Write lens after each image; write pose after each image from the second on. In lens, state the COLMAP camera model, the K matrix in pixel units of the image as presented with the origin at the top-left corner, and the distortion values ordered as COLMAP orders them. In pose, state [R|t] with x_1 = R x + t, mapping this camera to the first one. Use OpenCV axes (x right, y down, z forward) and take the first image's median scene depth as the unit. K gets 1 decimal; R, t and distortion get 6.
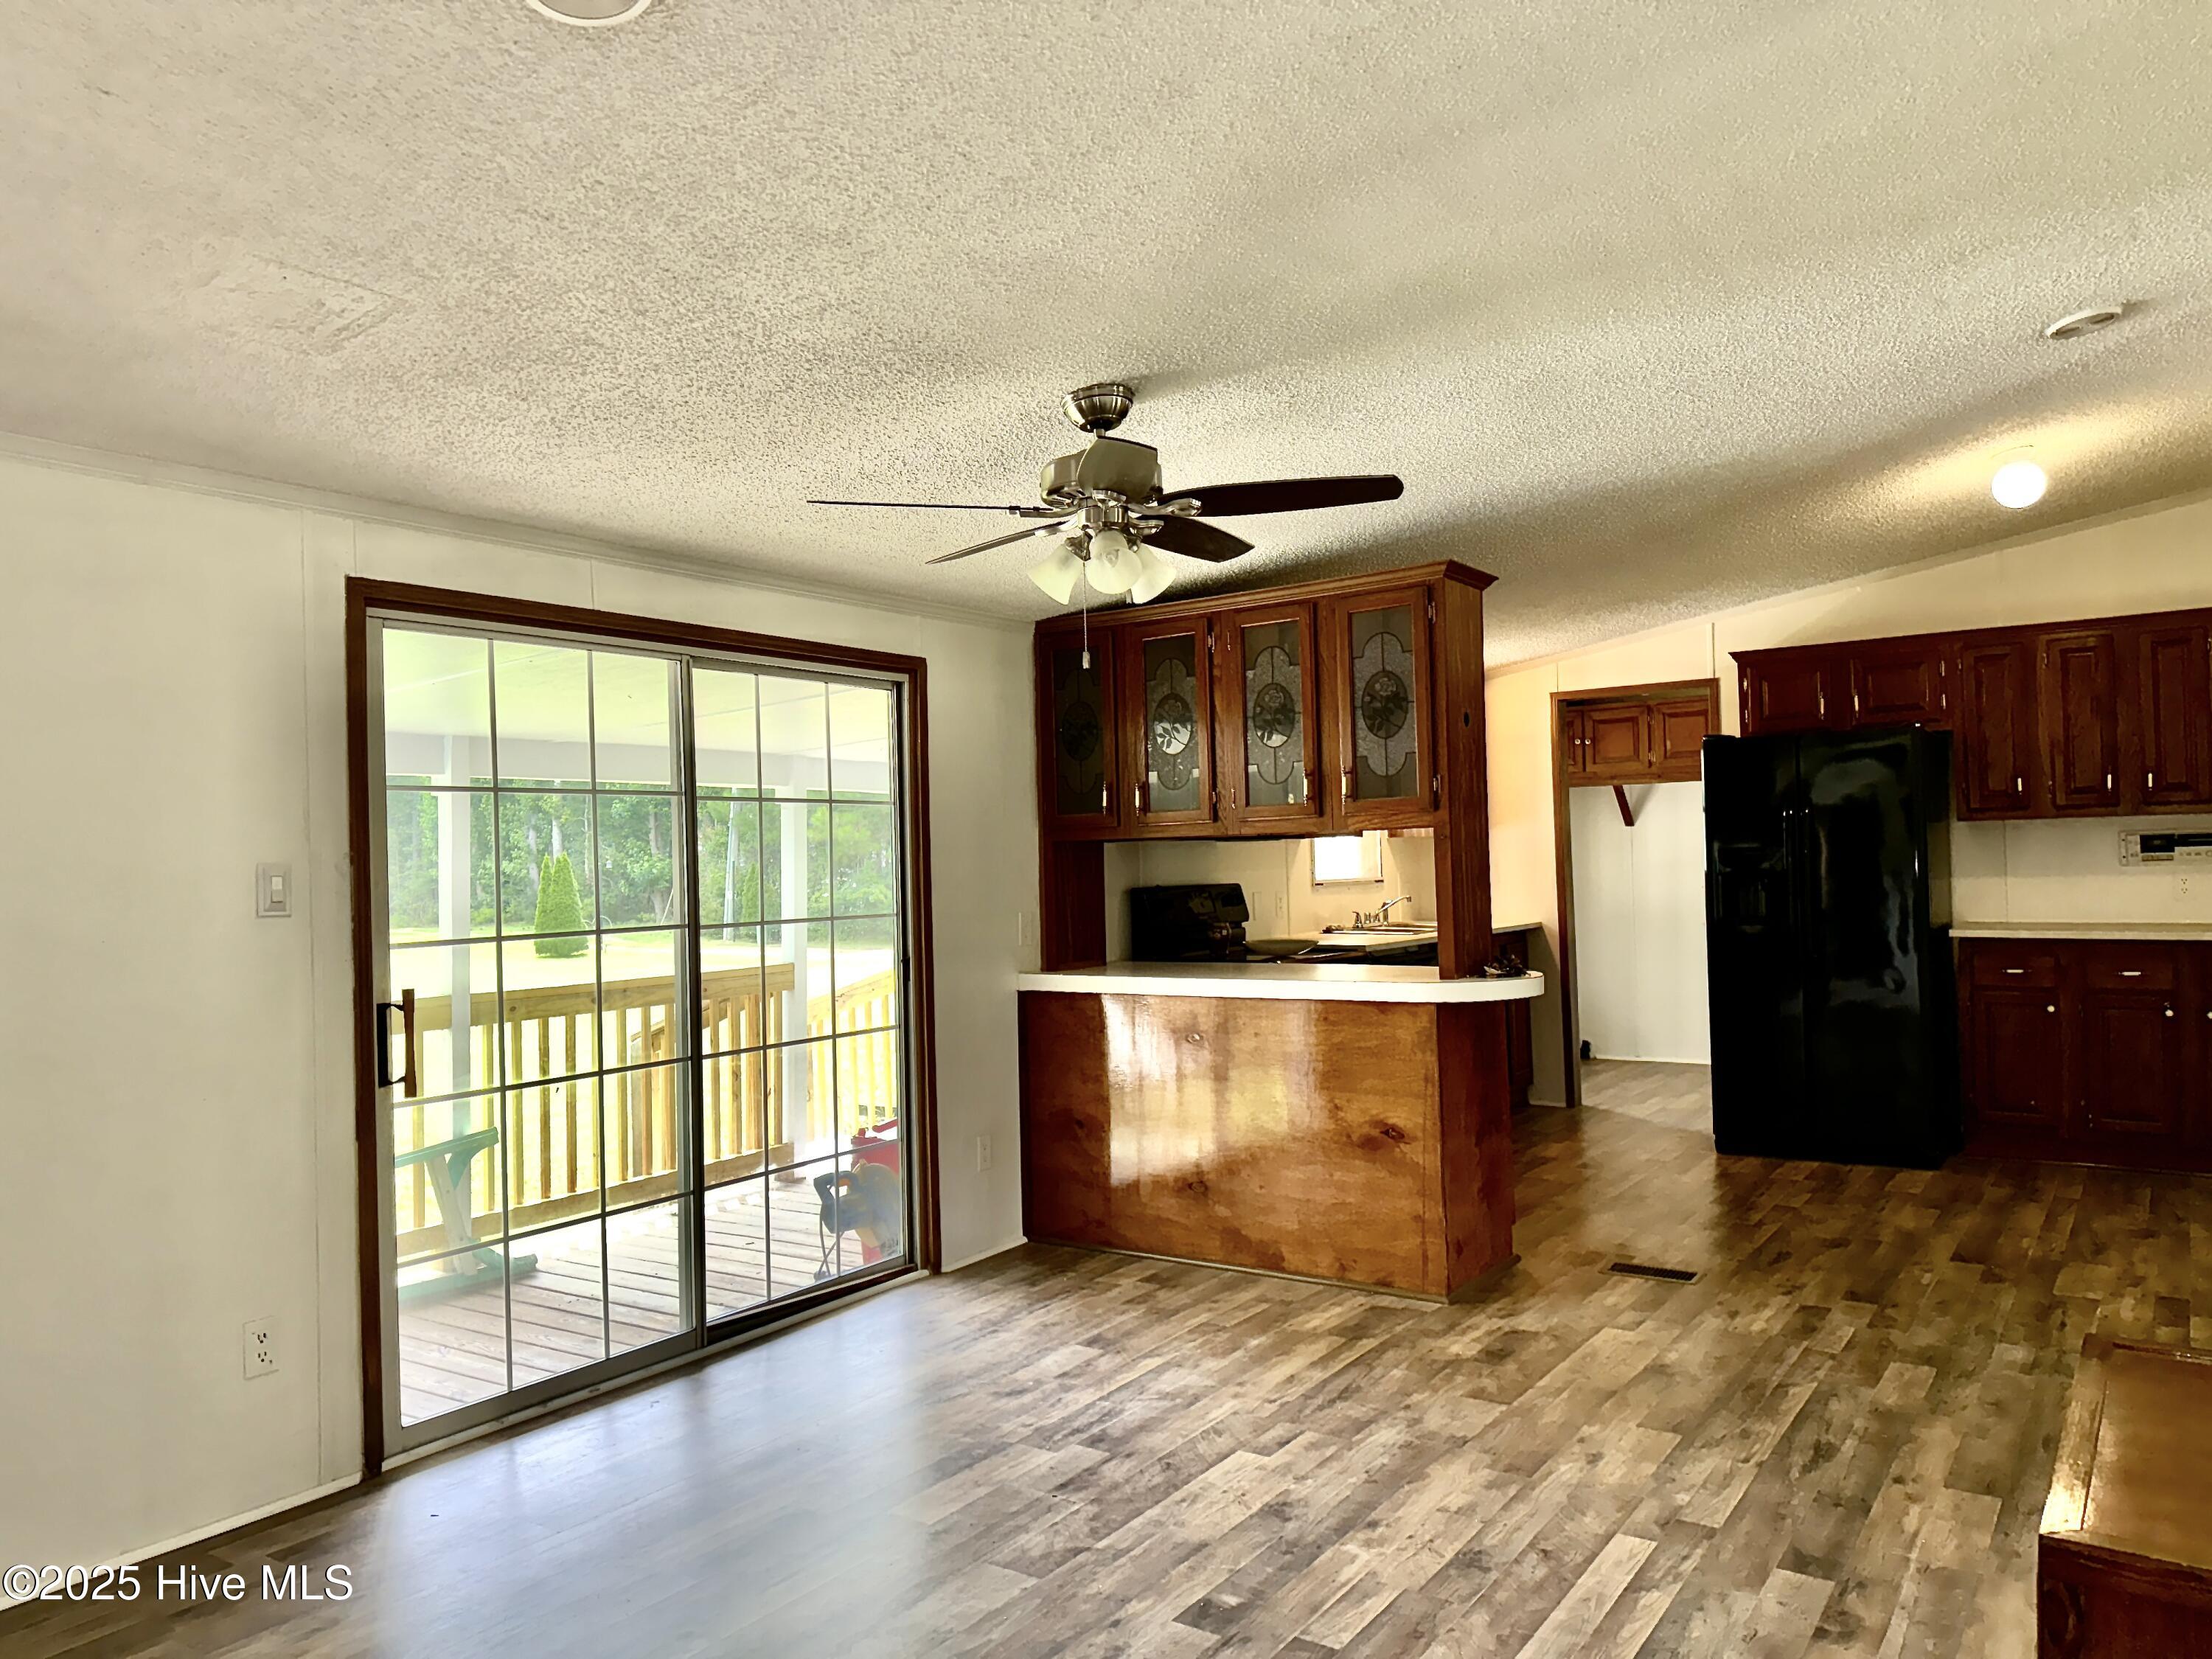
lens RADIAL K [[1577.0, 0, 1100.1], [0, 1577.0, 830.4], [0, 0, 1]] dist [0.006953, -0.006026]
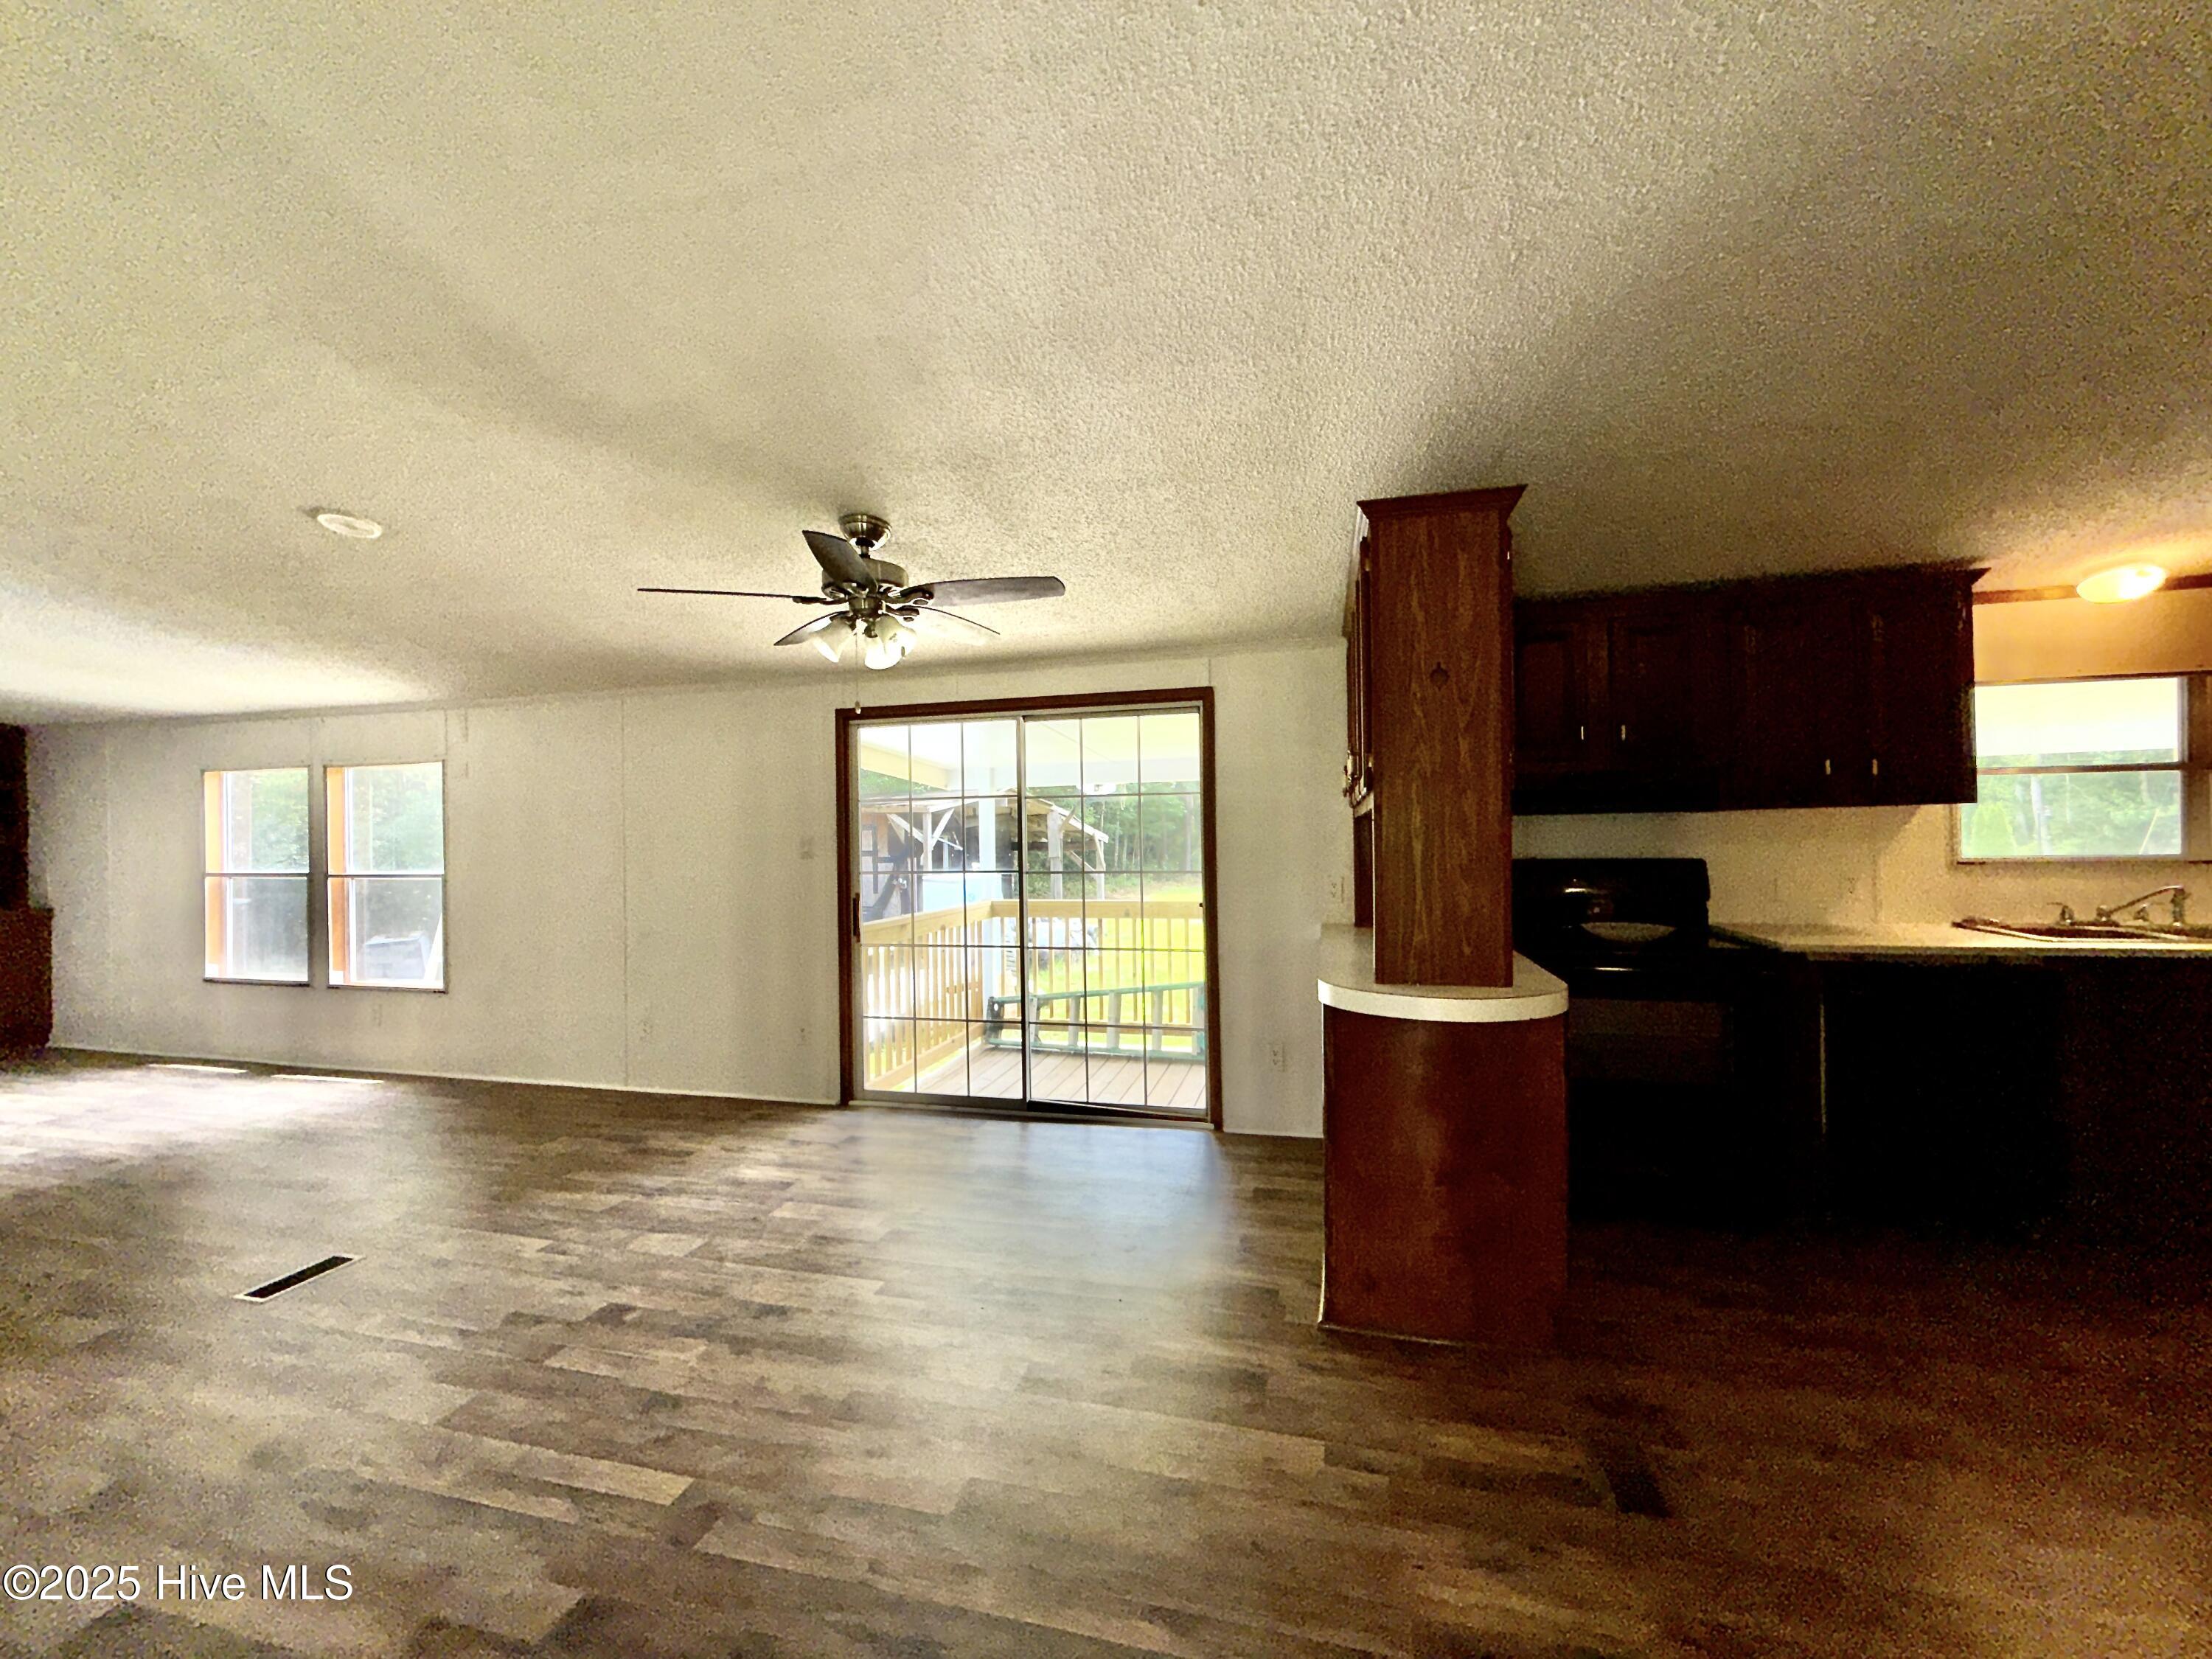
lens RADIAL K [[884.7, 0, 1096.8], [0, 884.7, 833.4], [0, 0, 1]] dist [-0.000571, 0.000044]
pose [[0.339700, 0.018102, -0.940360, 0.681819], [0.025492, 0.999270, 0.028445, -0.006122], [0.940188, -0.033635, 0.338991, 0.739039]]
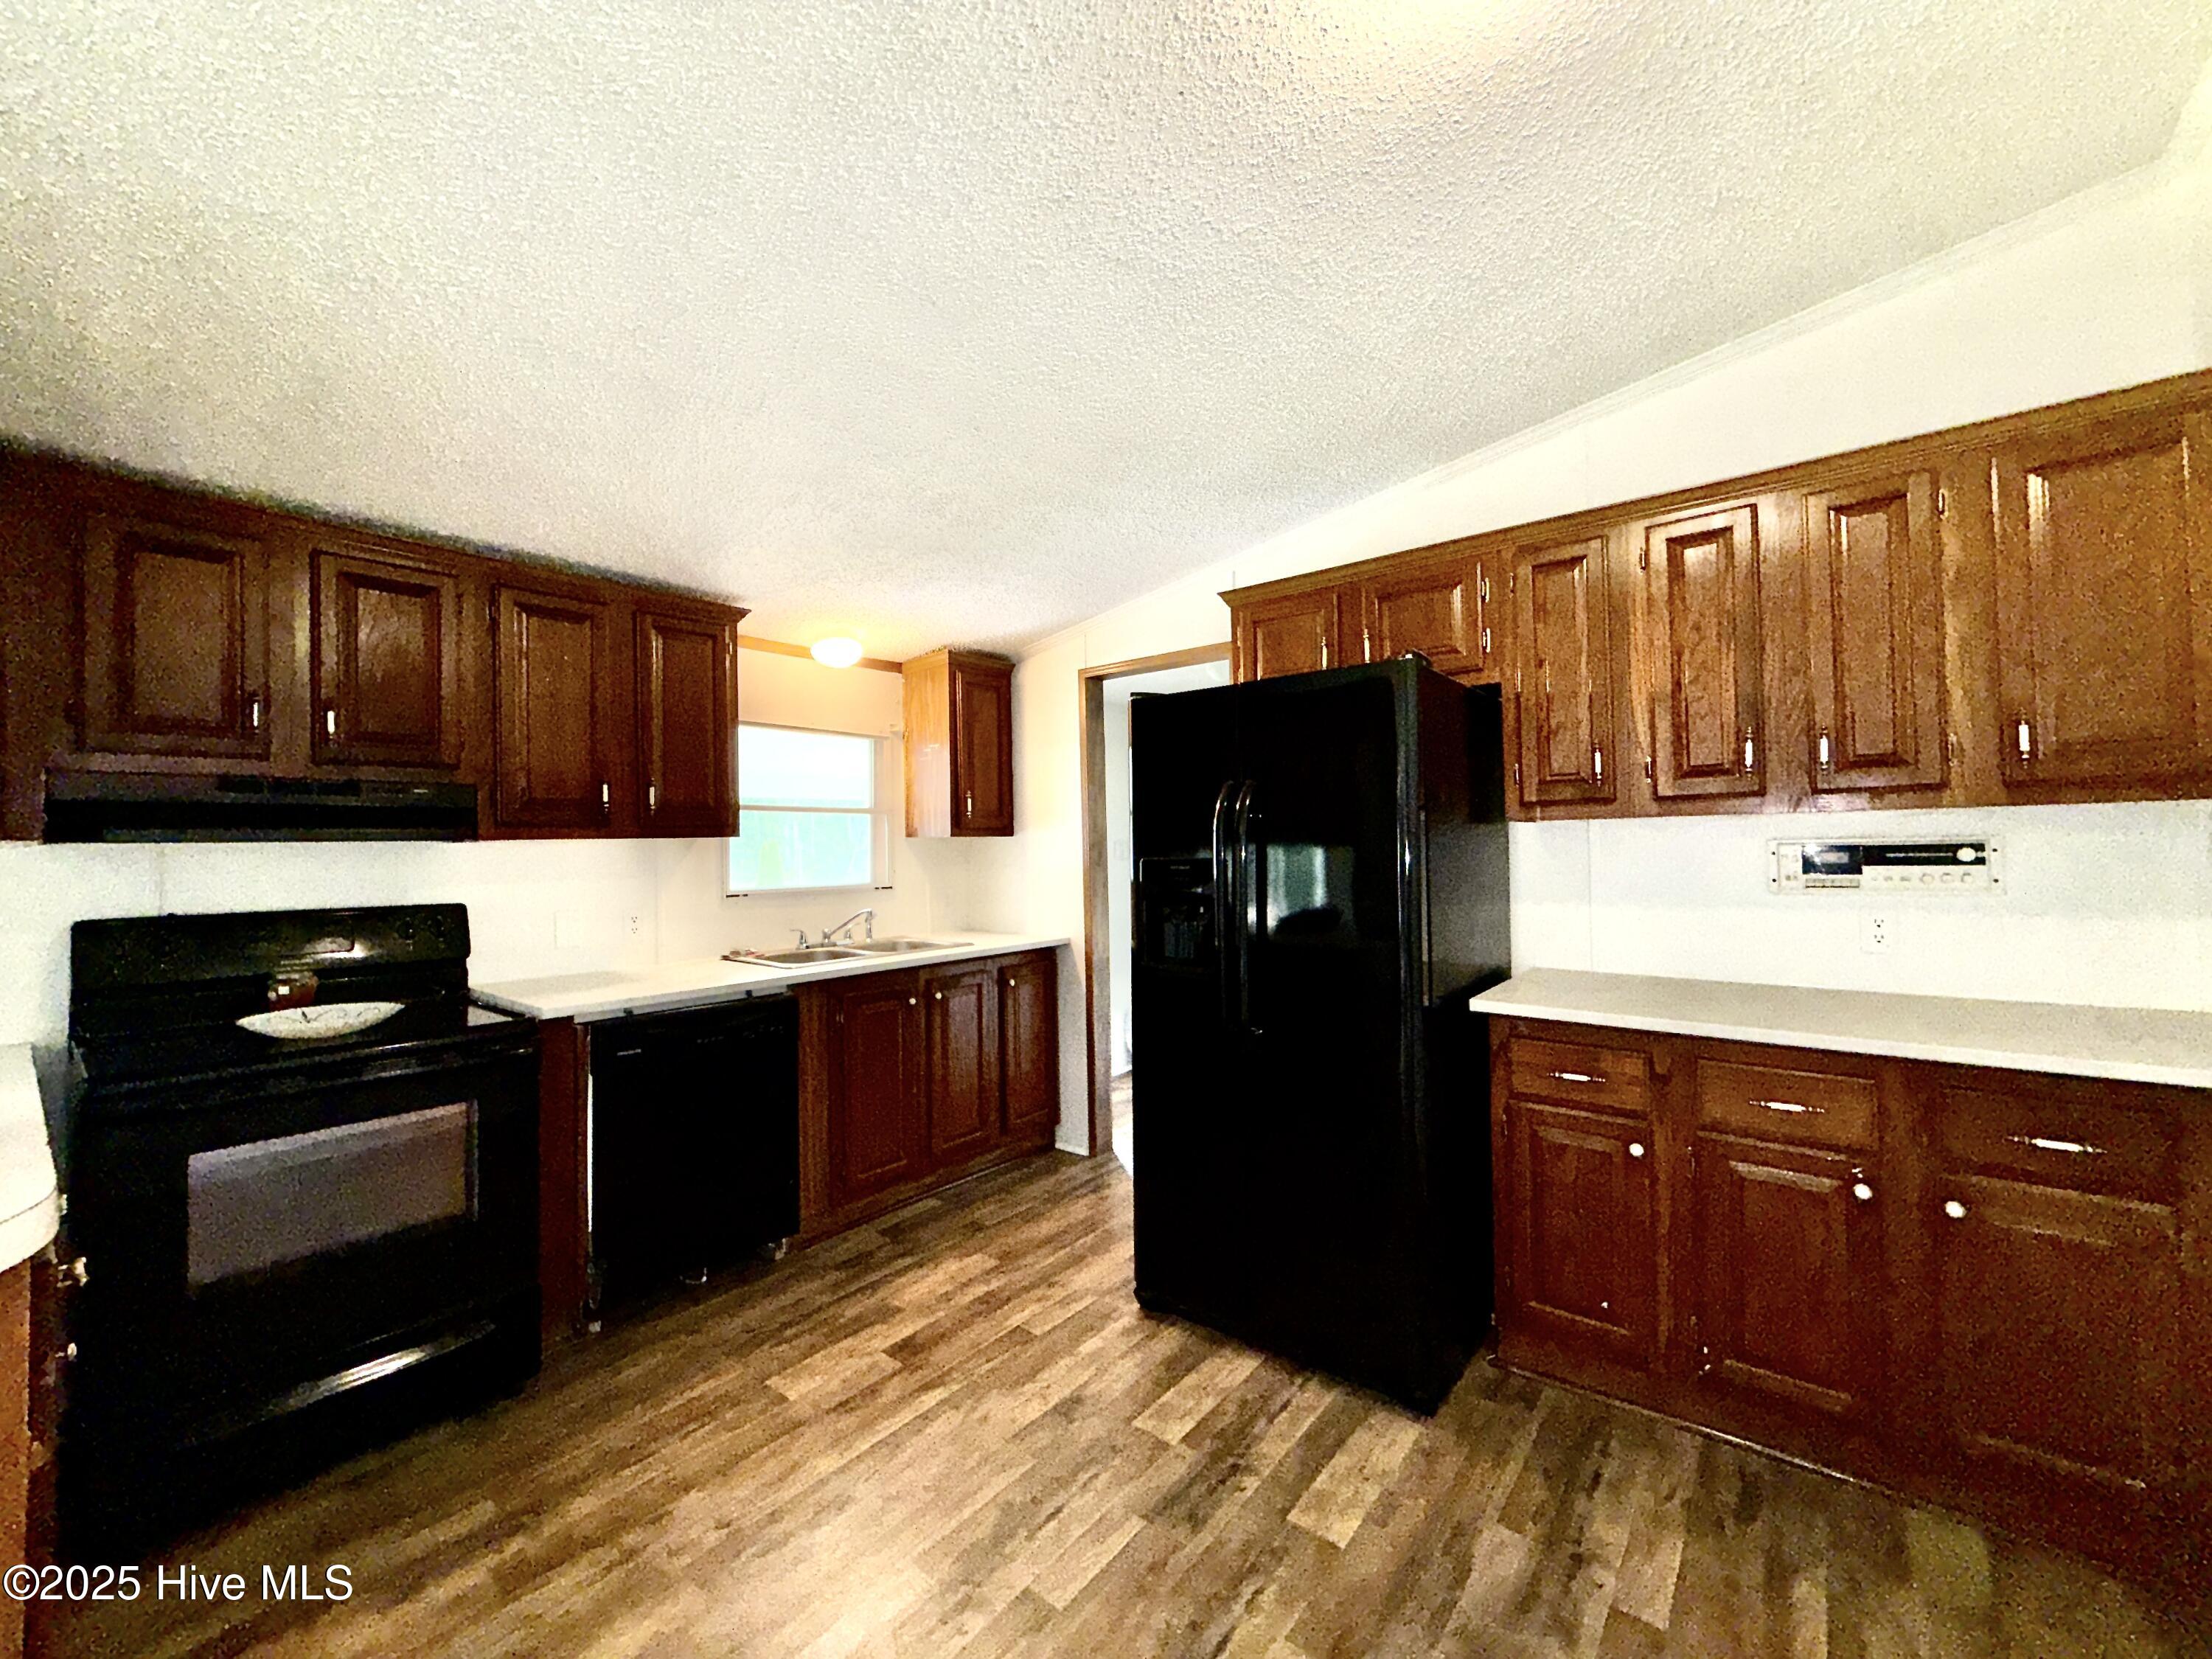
lens RADIAL K [[884.7, 0, 1110.4], [0, 884.7, 830.0], [0, 0, 1]] dist [-0.000571, 0.000044]
pose [[0.997396, 0.007597, -0.071715, 0.610633], [-0.007709, 0.999969, -0.001283, -0.000566], [0.071703, 0.001833, 0.997424, 0.939001]]
